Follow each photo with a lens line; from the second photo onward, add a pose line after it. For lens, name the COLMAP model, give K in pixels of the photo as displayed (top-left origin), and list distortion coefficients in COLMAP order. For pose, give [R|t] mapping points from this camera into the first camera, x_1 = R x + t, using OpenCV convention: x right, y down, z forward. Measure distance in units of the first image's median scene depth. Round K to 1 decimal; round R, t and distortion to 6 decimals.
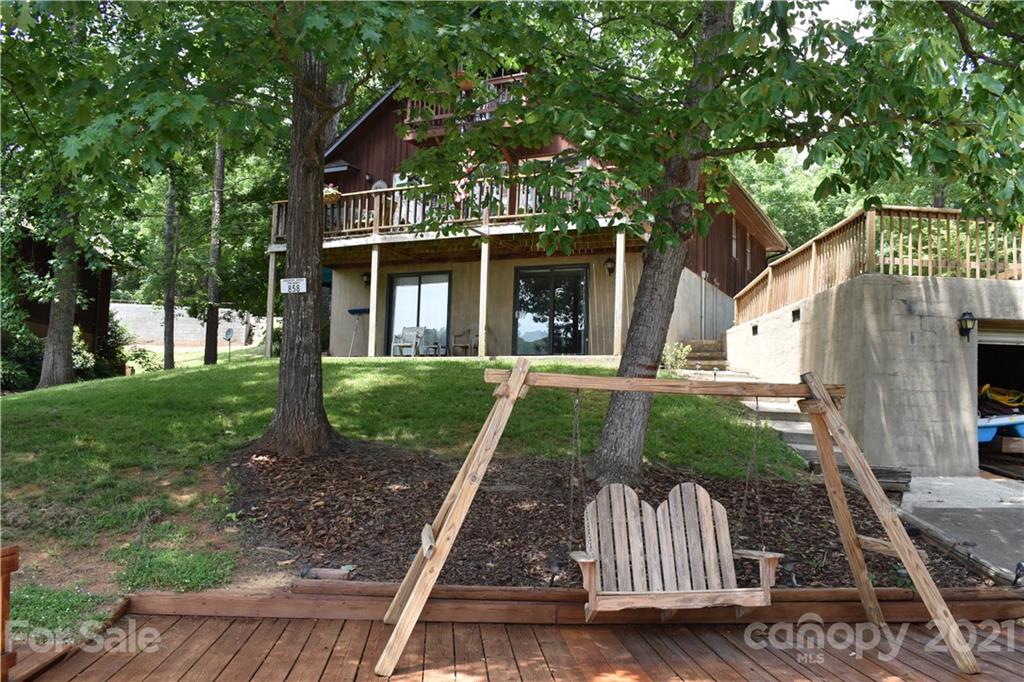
lens RADIAL K [[902.3, 0, 513.1], [0, 902.3, 341.2], [0, 0, 1]] dist [-0.010908, -0.000790]
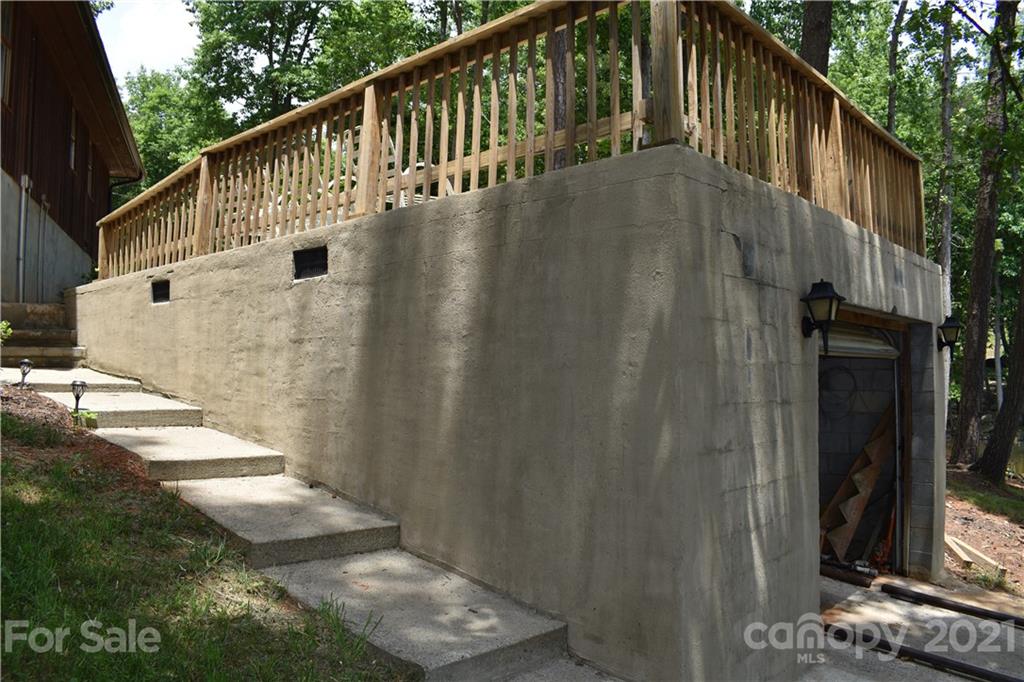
lens RADIAL K [[796.9, 0, 513.6], [0, 796.9, 339.4], [0, 0, 1]] dist [-0.089912, 0.003523]
pose [[0.689455, 0.007013, 0.724294, 0.094230], [-0.043258, 0.998567, 0.031508, -0.007012], [-0.723035, -0.053054, 0.688771, 0.542194]]
